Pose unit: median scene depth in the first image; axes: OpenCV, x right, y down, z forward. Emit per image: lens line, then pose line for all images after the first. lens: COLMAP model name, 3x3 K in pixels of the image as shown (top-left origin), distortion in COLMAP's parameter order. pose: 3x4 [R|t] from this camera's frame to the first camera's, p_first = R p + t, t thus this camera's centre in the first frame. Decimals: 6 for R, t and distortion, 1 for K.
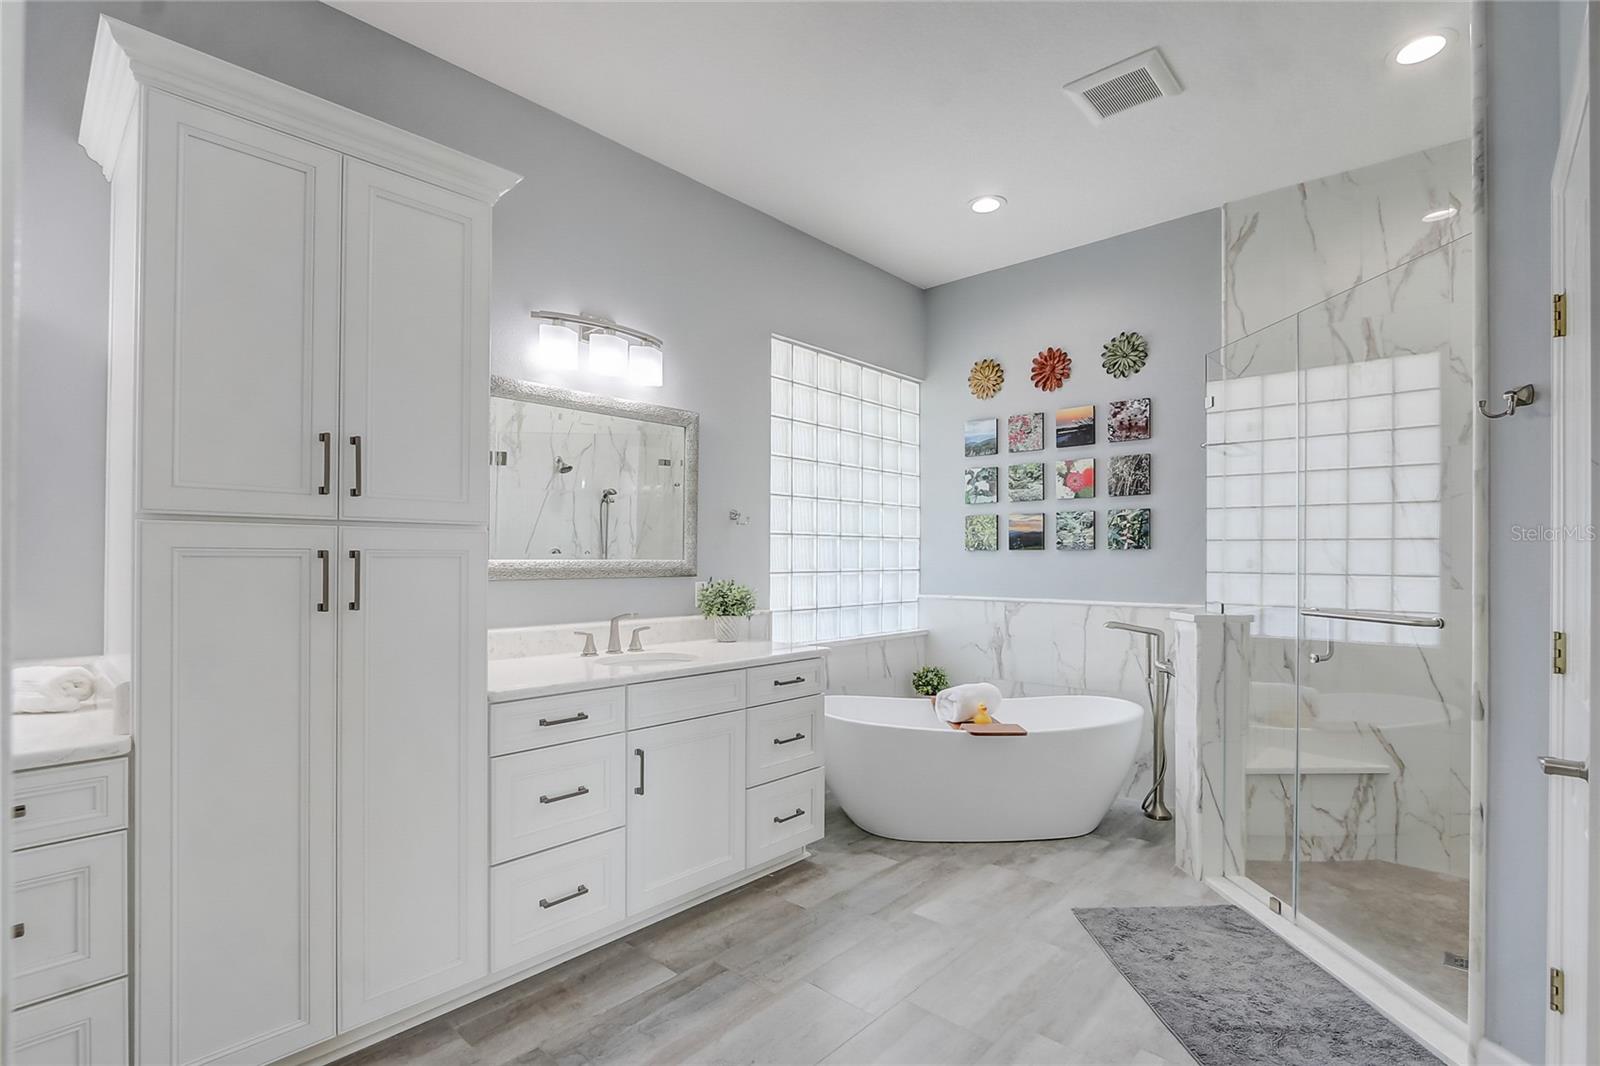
lens RADIAL K [[739.7, 0, 805.9], [0, 739.7, 550.7], [0, 0, 1]] dist [-0.018673, 0.000752]
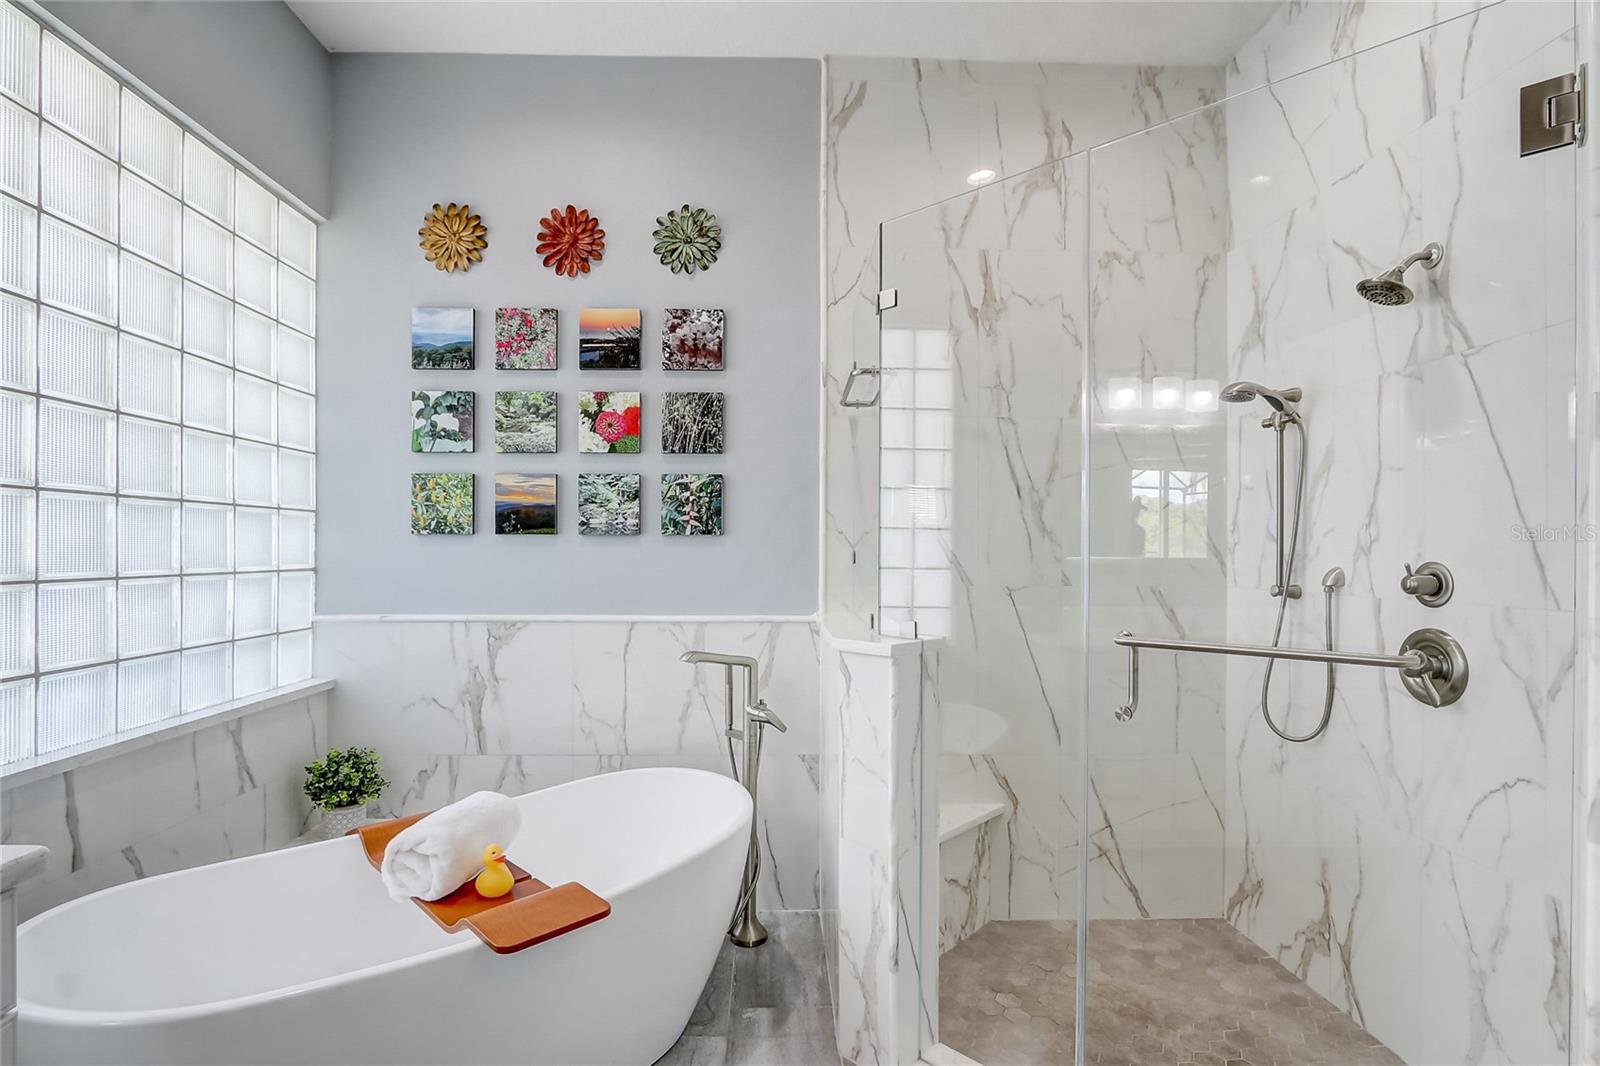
lens RADIAL K [[748.2, 0, 774.9], [0, 748.2, 549.7], [0, 0, 1]] dist [-0.017787, 0.000497]
pose [[0.730992, 0.000212, 0.682386, 0.038910], [-0.008942, 0.999917, 0.009269, 0.004822], [-0.682328, -0.012878, 0.730933, 0.505744]]
